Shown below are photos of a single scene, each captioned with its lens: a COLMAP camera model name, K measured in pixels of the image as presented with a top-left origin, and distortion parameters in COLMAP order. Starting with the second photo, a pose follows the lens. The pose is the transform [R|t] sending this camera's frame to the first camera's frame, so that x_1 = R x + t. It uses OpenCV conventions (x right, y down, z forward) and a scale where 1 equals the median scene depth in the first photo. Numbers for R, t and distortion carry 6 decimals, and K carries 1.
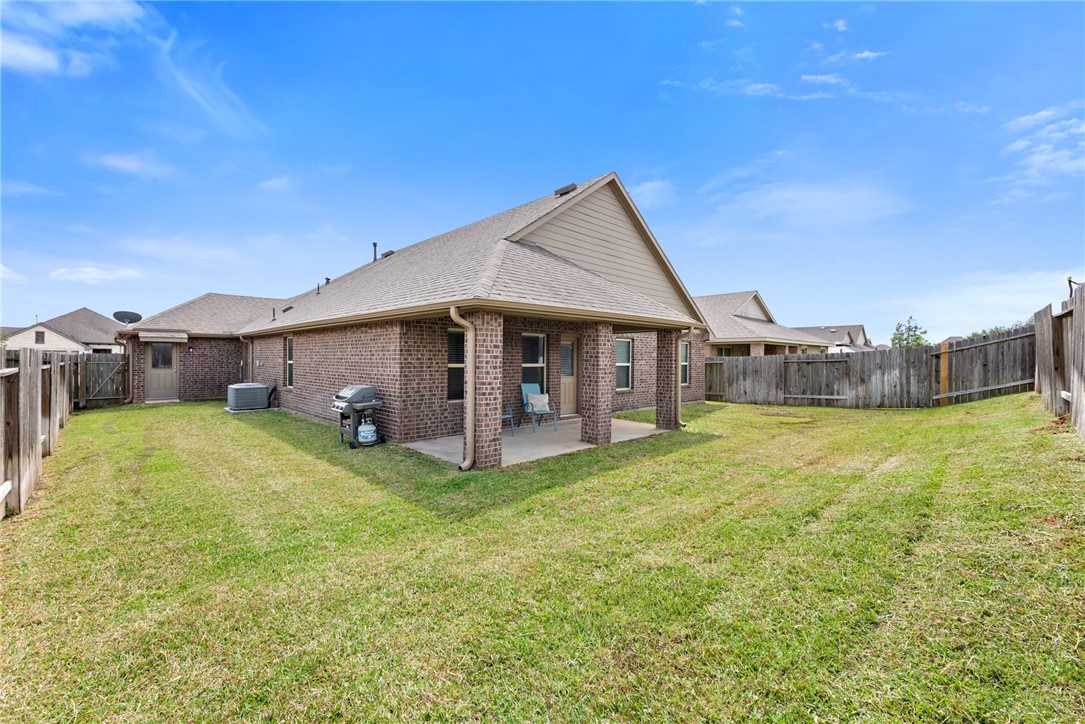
lens RADIAL K [[443.8, 0, 538.6], [0, 443.8, 358.3], [0, 0, 1]] dist [0.008455, -0.003956]
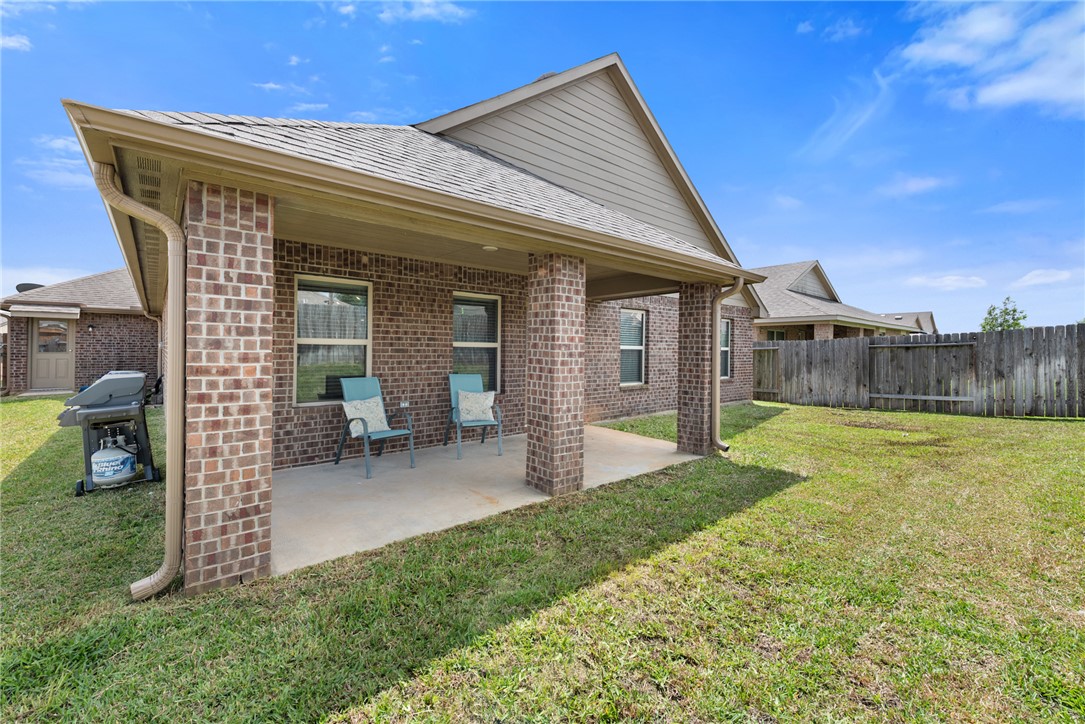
lens RADIAL K [[441.2, 0, 540.8], [0, 441.2, 345.3], [0, 0, 1]] dist [0.003929, -0.000352]
pose [[0.997423, 0.003405, -0.071670, 0.119017], [-0.004227, 0.999927, -0.011312, 0.022312], [0.071626, 0.011586, 0.997364, 0.379788]]
